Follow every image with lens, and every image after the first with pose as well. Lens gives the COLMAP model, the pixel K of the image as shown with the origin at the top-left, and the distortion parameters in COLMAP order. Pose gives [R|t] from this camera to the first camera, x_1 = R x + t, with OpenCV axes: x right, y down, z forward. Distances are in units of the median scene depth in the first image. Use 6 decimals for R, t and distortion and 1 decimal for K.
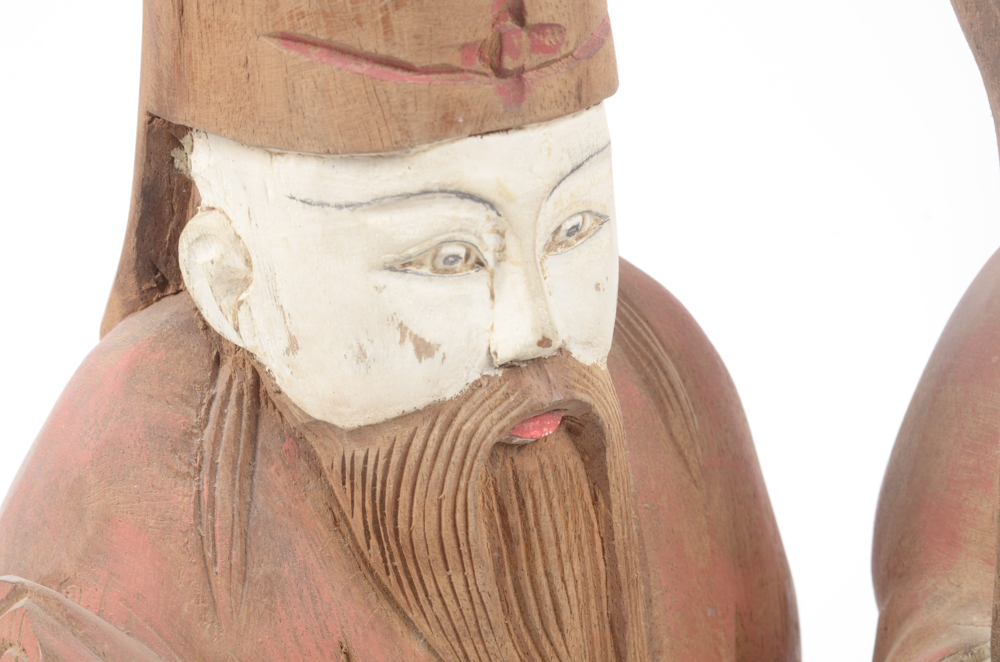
lens RADIAL K [[2547.5, 0, 501.8], [0, 2547.5, 332.2], [0, 0, 1]] dist [0.023631, 0.000000]
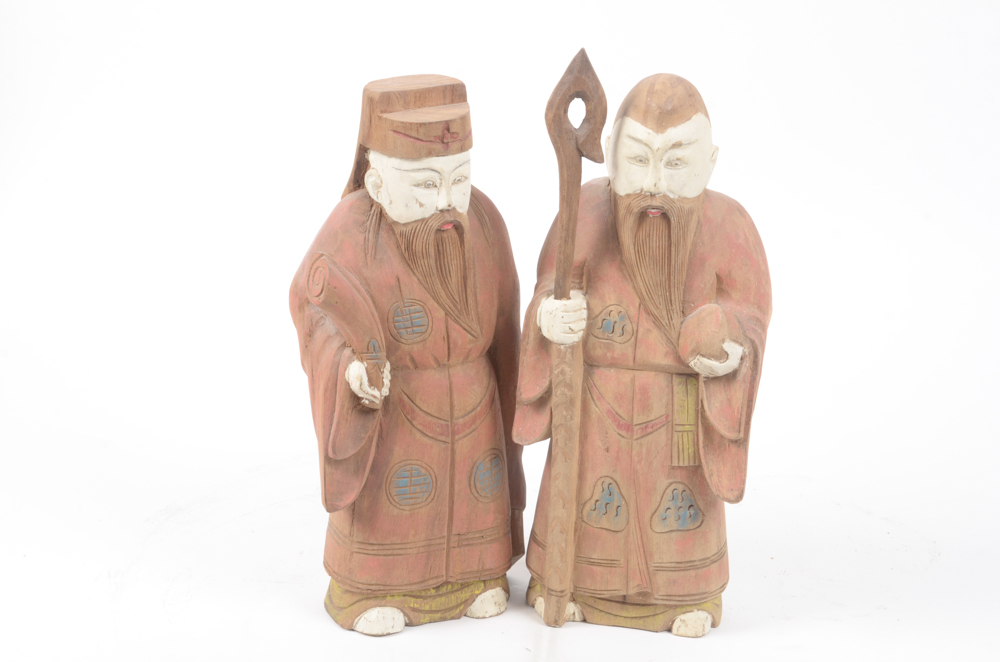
lens RADIAL K [[1963.1, 0, 499.6], [0, 1963.1, 336.3], [0, 0, 1]] dist [0.033829, 0.000000]
pose [[0.996979, 0.076476, -0.013560, 0.154250], [-0.075827, 0.996182, 0.043254, 0.069847], [0.016816, -0.042095, 0.998972, -2.191153]]
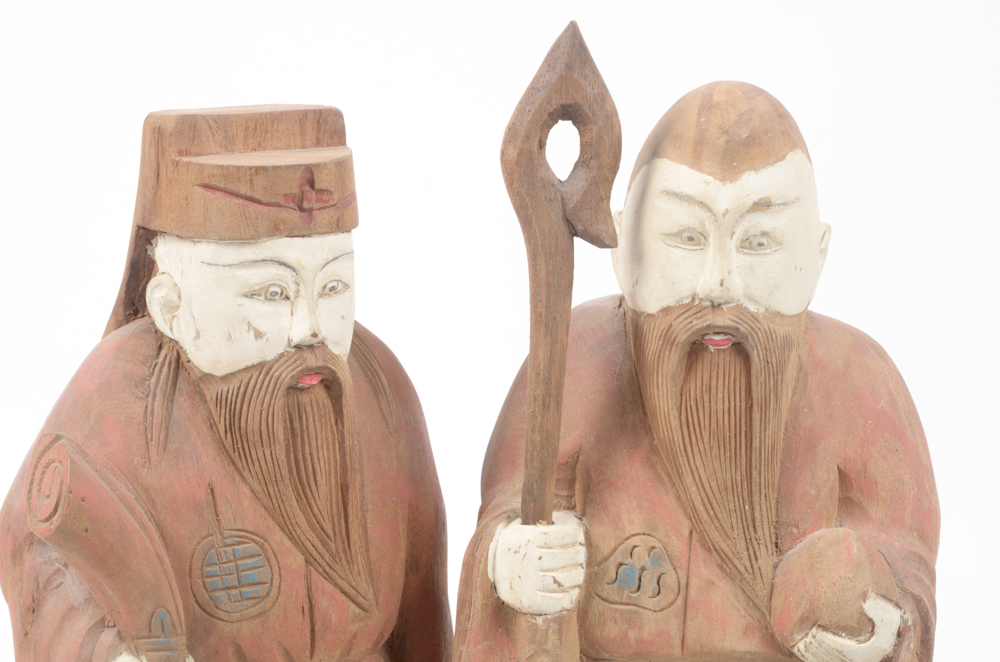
lens RADIAL K [[2408.3, 0, 490.3], [0, 2408.3, 326.4], [0, 0, 1]] dist [0.074669, 0.000000]
pose [[0.997326, 0.064049, 0.035195, 0.088559], [-0.057493, 0.984918, -0.163189, 0.305971], [-0.045116, 0.160729, 0.985967, -0.975768]]
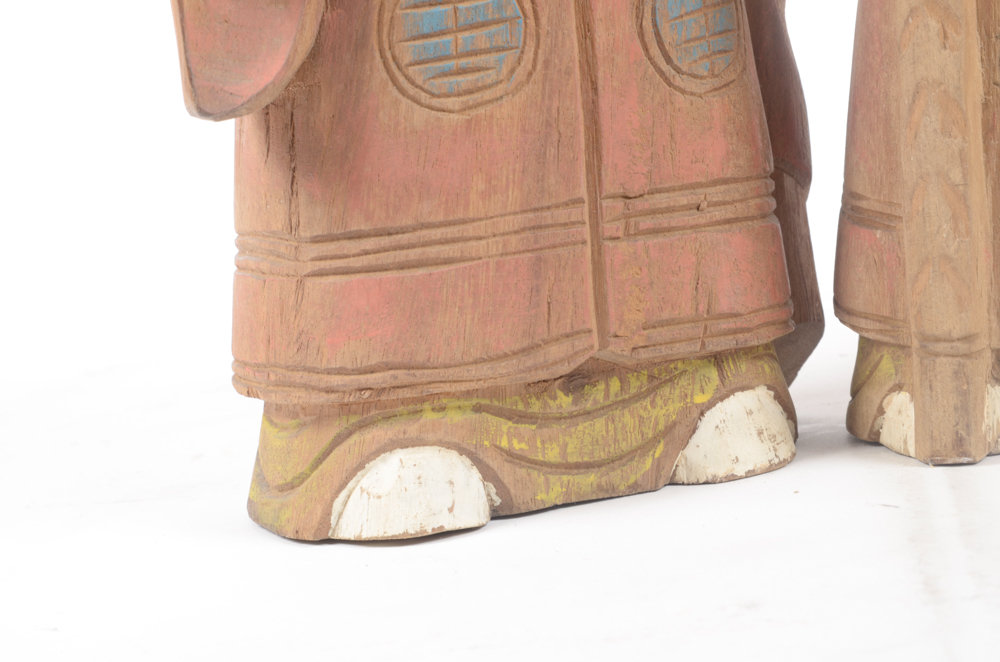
lens RADIAL K [[2547.5, 0, 493.0], [0, 2547.5, 330.2], [0, 0, 1]] dist [0.023631, 0.000000]
pose [[0.996526, -0.039653, -0.073231, 0.093019], [0.029132, 0.989791, -0.139515, 0.822232], [0.078015, 0.136897, 0.987508, -0.244295]]
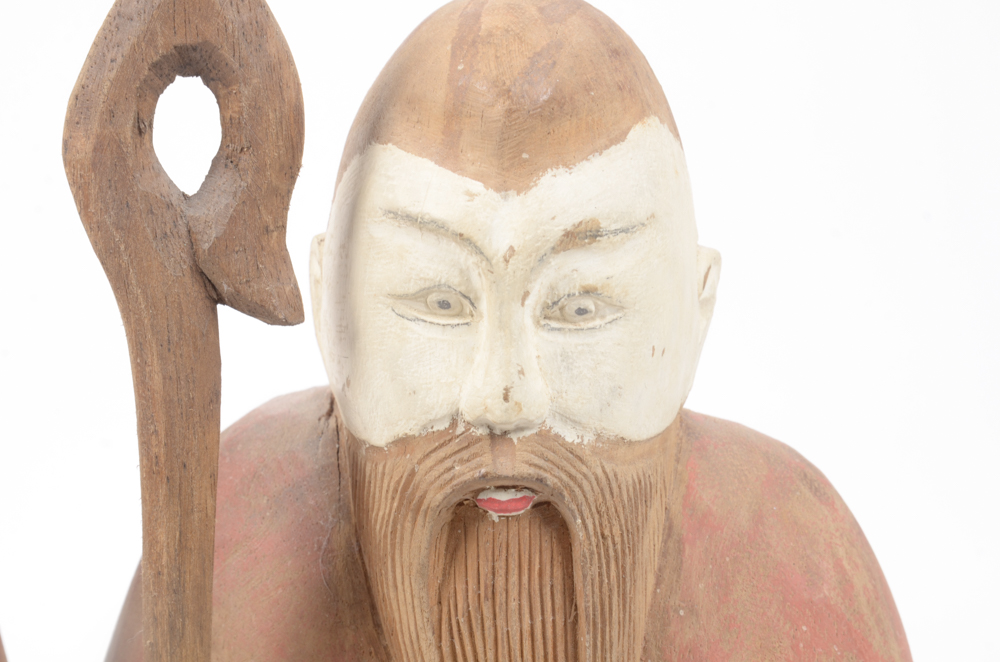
lens RADIAL K [[2547.5, 0, 493.2], [0, 2547.5, 328.1], [0, 0, 1]] dist [0.023631, 0.000000]
pose [[0.996408, 0.026799, 0.080326, 0.249810], [-0.018237, 0.994254, -0.105485, 0.029511], [-0.082691, 0.103641, 0.991171, -0.111699]]
